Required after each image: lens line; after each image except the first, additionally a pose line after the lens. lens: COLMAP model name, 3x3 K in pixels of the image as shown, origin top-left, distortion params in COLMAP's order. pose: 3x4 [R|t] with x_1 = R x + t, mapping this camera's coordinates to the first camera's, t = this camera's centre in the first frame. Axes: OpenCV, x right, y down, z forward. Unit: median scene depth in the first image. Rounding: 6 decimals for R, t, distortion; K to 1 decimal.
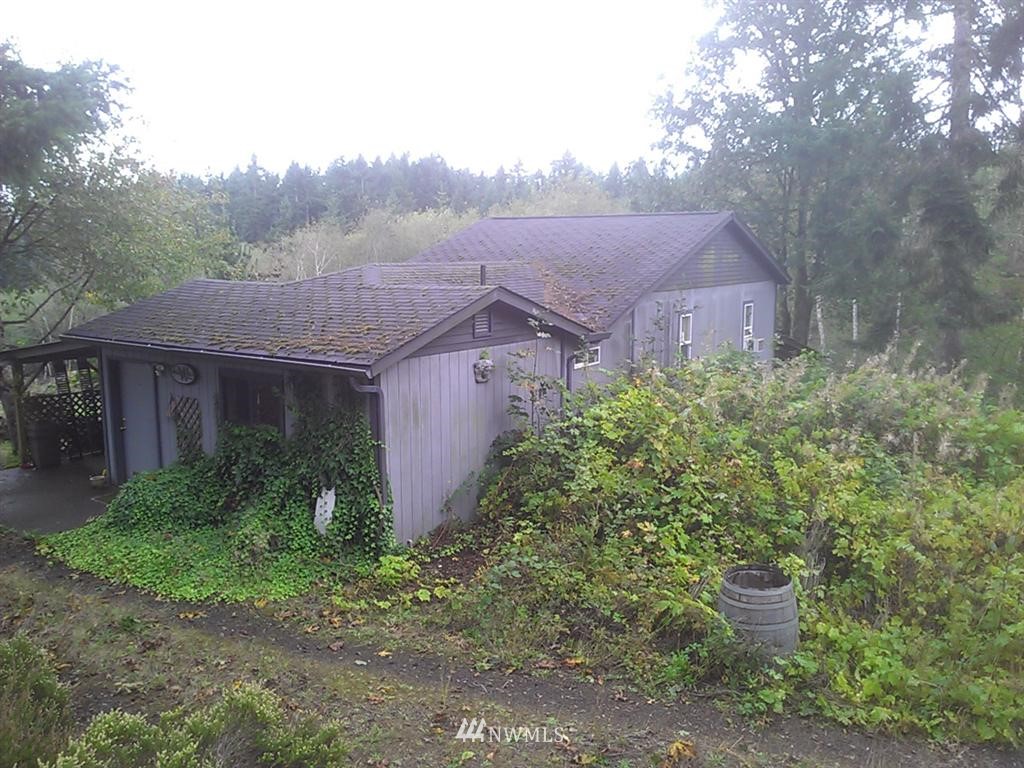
lens RADIAL K [[881.5, 0, 512.0], [0, 881.5, 384.0], [0, 0, 1]] dist [-0.002429, 0.005299]
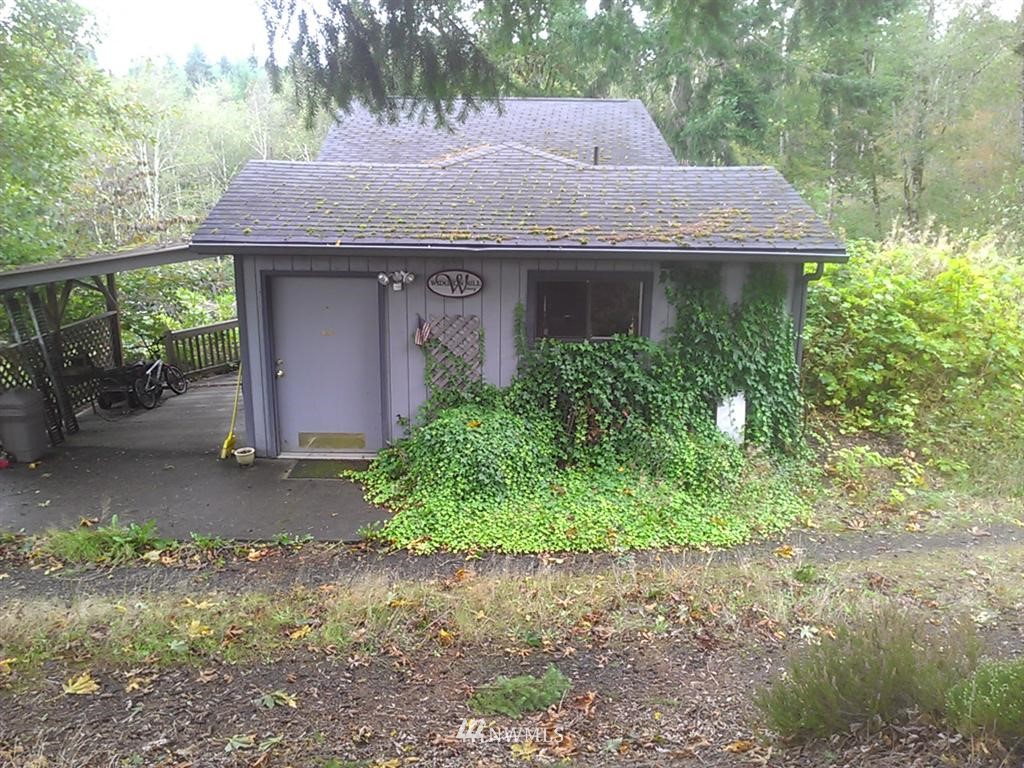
lens RADIAL K [[881.5, 0, 512.0], [0, 881.5, 384.0], [0, 0, 1]] dist [-0.002429, 0.005299]
pose [[0.773384, -0.141533, 0.617937, -0.929957], [0.075250, 0.988363, 0.132196, -0.026911], [-0.629456, -0.055738, 0.775034, 0.450101]]
